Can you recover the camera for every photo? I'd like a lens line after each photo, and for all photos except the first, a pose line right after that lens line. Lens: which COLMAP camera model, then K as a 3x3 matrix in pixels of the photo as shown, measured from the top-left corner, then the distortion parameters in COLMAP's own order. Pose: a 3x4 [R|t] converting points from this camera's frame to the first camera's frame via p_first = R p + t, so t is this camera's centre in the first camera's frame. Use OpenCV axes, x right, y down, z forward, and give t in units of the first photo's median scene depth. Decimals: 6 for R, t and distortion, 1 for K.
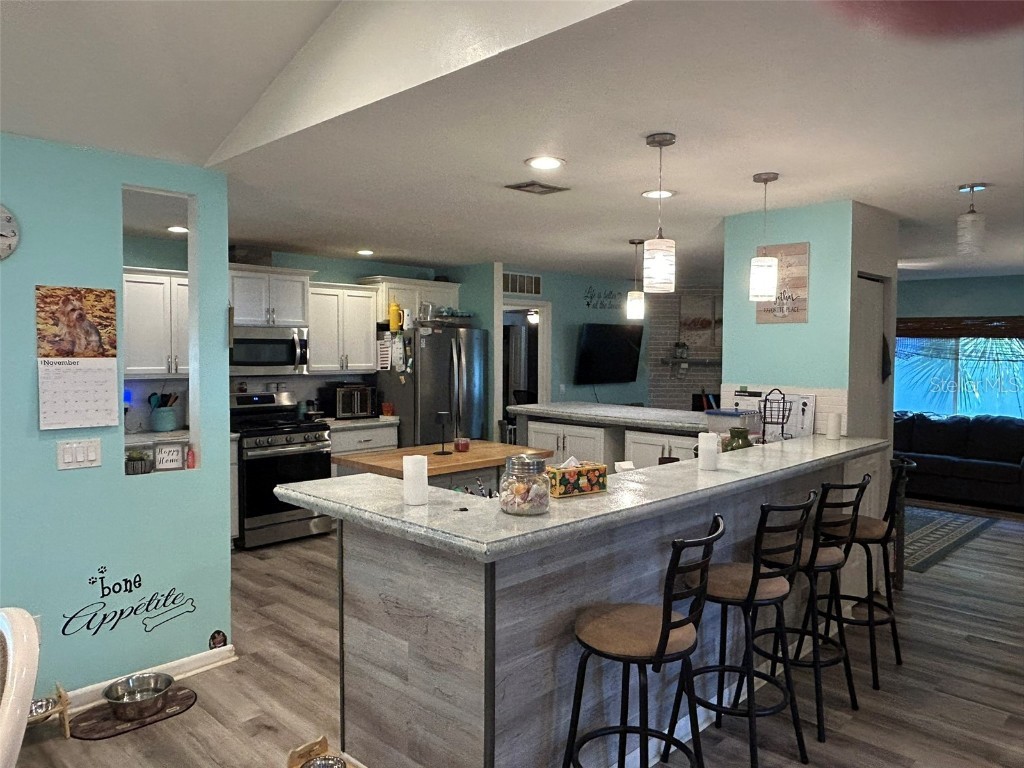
lens RADIAL K [[734.7, 0, 512.0], [0, 734.7, 384.0], [0, 0, 1]] dist [0.001647, -0.001672]
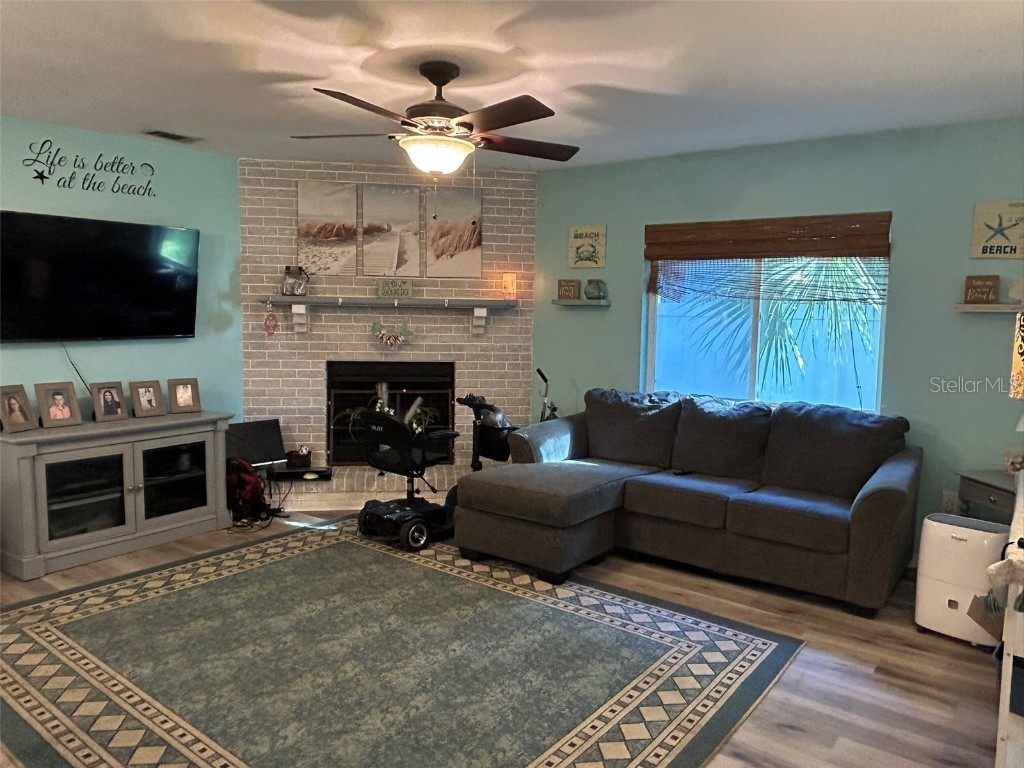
lens RADIAL K [[734.7, 0, 512.0], [0, 734.7, 384.0], [0, 0, 1]] dist [0.001647, -0.001672]
pose [[0.991362, -0.004266, 0.131084, 0.319720], [-0.002842, 0.998537, 0.053996, 0.000730], [-0.131122, -0.053902, 0.989900, 0.435379]]
